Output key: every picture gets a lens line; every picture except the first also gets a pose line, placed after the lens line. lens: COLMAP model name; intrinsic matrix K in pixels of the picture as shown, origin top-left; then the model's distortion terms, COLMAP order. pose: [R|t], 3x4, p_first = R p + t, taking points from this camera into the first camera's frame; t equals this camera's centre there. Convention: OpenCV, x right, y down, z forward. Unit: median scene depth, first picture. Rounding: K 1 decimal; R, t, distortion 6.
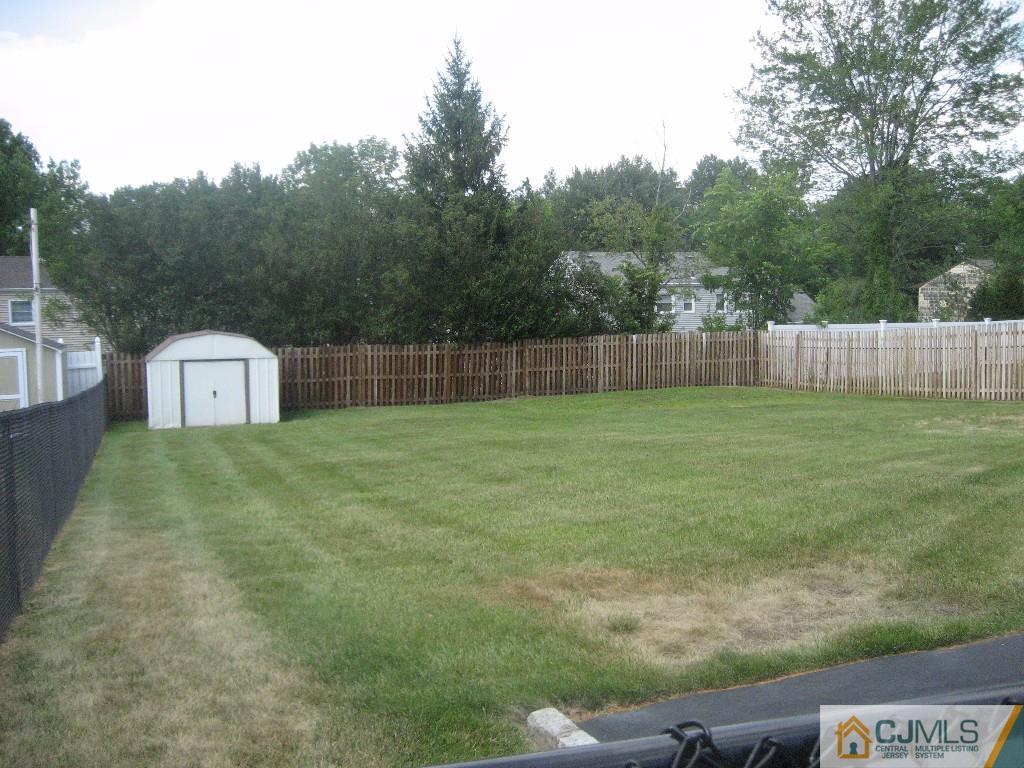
lens RADIAL K [[1073.5, 0, 512.0], [0, 1073.5, 384.0], [0, 0, 1]] dist [-0.133658, 0.215777]
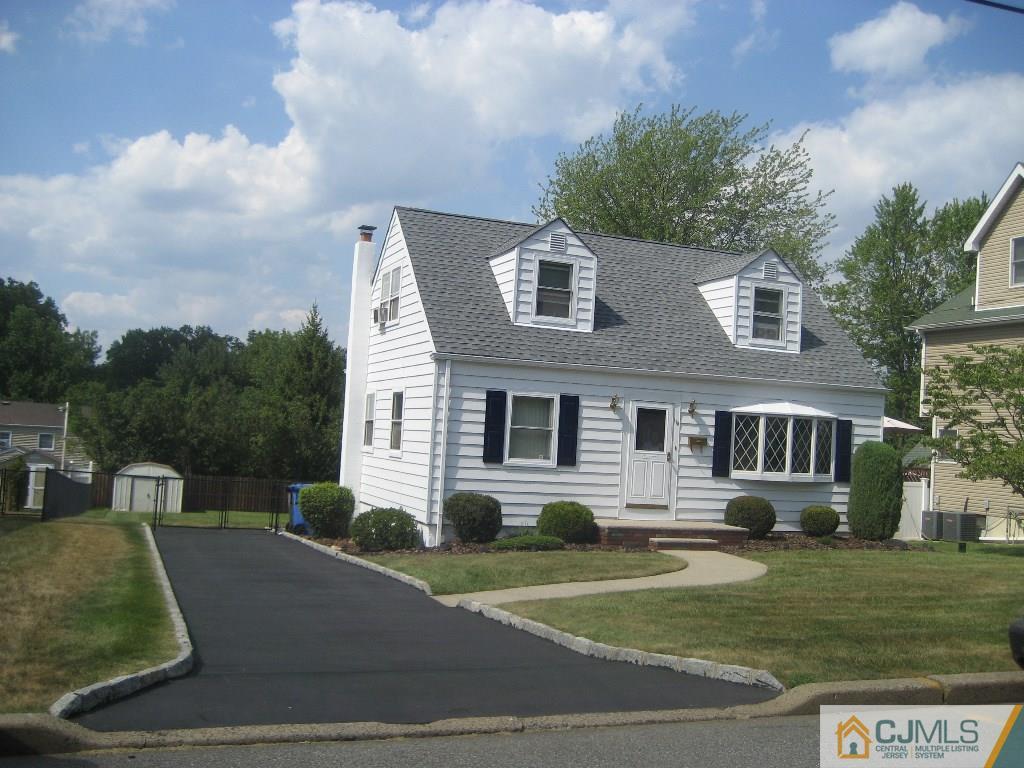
lens RADIAL K [[1073.5, 0, 512.0], [0, 1073.5, 384.0], [0, 0, 1]] dist [-0.133658, 0.215777]
pose [[0.997804, 0.065547, -0.009554, 0.344407], [-0.066239, 0.987941, -0.139948, 0.030984], [0.000265, 0.140274, 0.990113, -0.834189]]
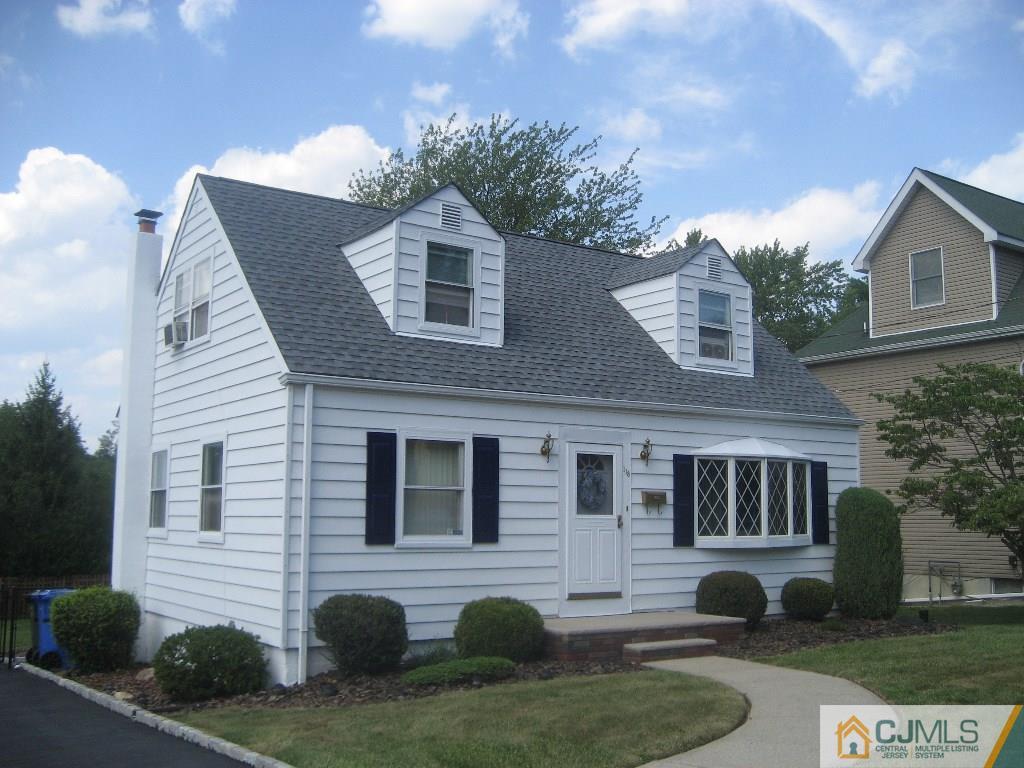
lens RADIAL K [[1073.5, 0, 512.0], [0, 1073.5, 384.0], [0, 0, 1]] dist [-0.133658, 0.215777]
pose [[0.972411, 0.045279, 0.228837, 0.276666], [0.004871, 0.976826, -0.213979, 0.015193], [-0.233223, 0.209190, 0.949656, -0.585117]]
